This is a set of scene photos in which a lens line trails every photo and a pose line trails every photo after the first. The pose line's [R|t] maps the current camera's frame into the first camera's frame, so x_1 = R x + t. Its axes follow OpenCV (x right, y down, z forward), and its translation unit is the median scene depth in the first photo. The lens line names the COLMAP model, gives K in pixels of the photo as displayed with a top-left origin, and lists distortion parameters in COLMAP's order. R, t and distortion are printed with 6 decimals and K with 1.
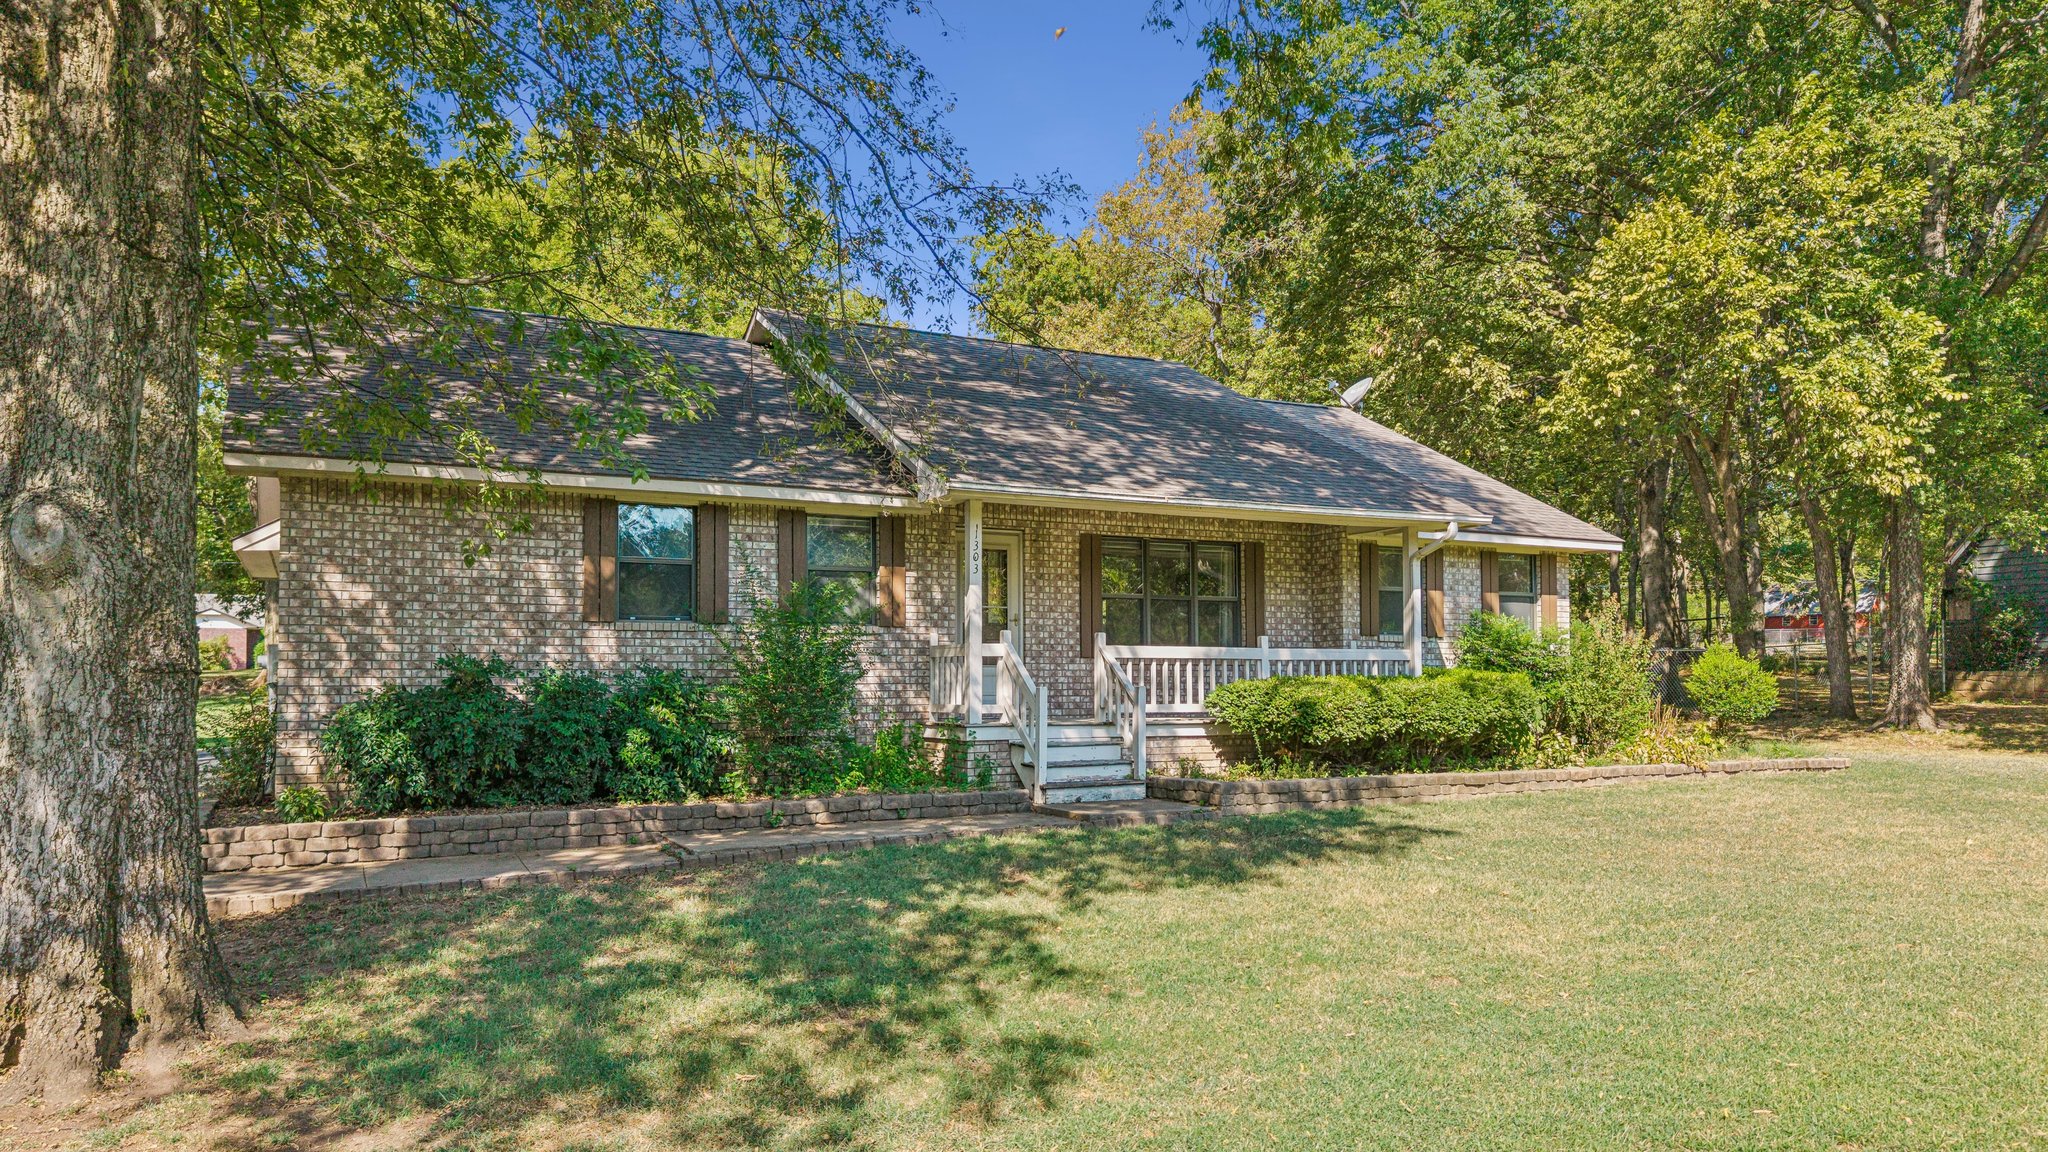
lens RADIAL K [[1388.0, 0, 1049.2], [0, 1388.0, 571.4], [0, 0, 1]] dist [0.004060, -0.005891]
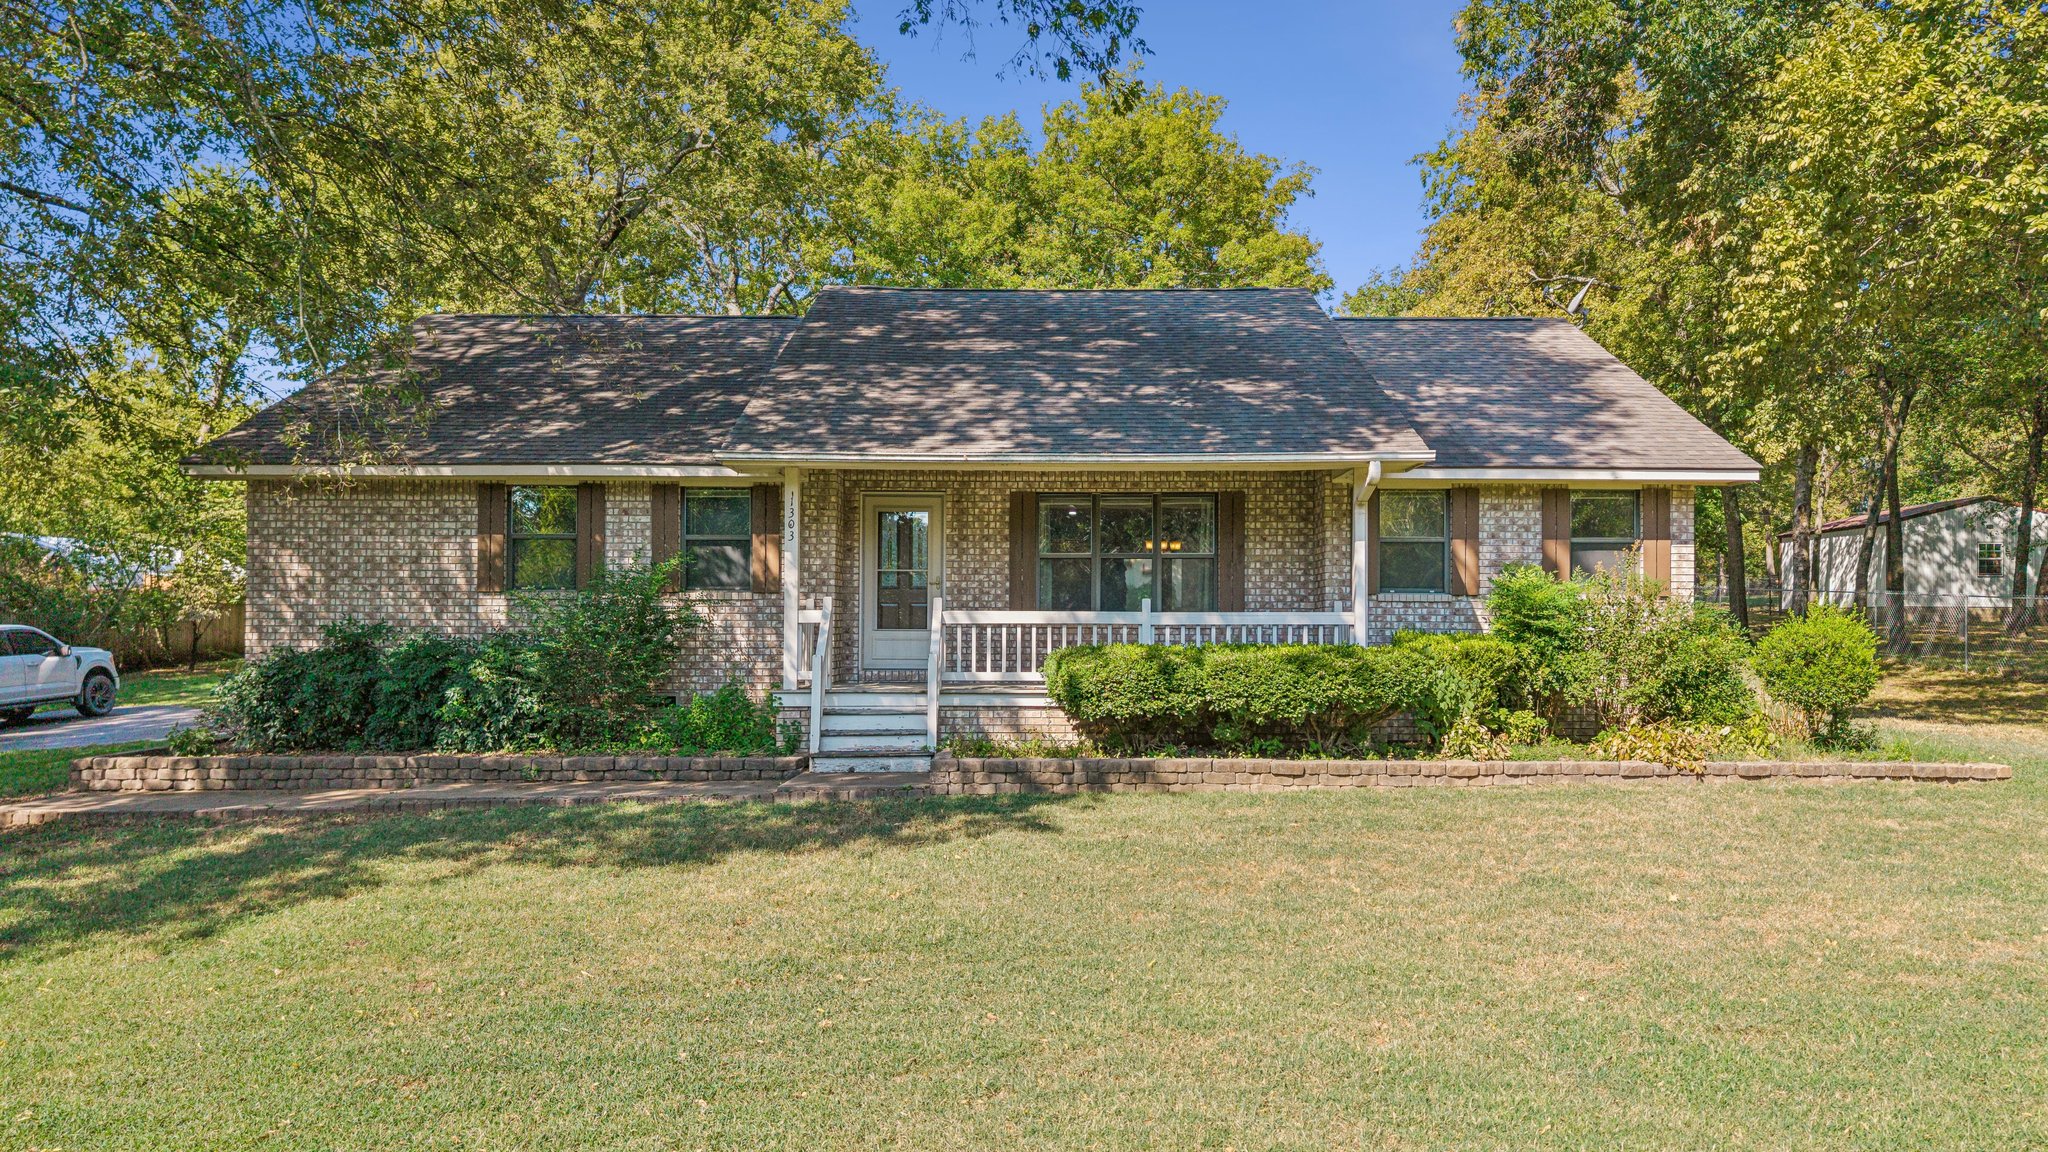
lens RADIAL K [[1388.0, 0, 1049.2], [0, 1388.0, 571.4], [0, 0, 1]] dist [0.004060, -0.005891]
pose [[0.885508, -0.015770, -0.464356, 0.575766], [0.031994, 0.999121, 0.027081, 0.003010], [0.463521, -0.038837, 0.885234, 0.195486]]
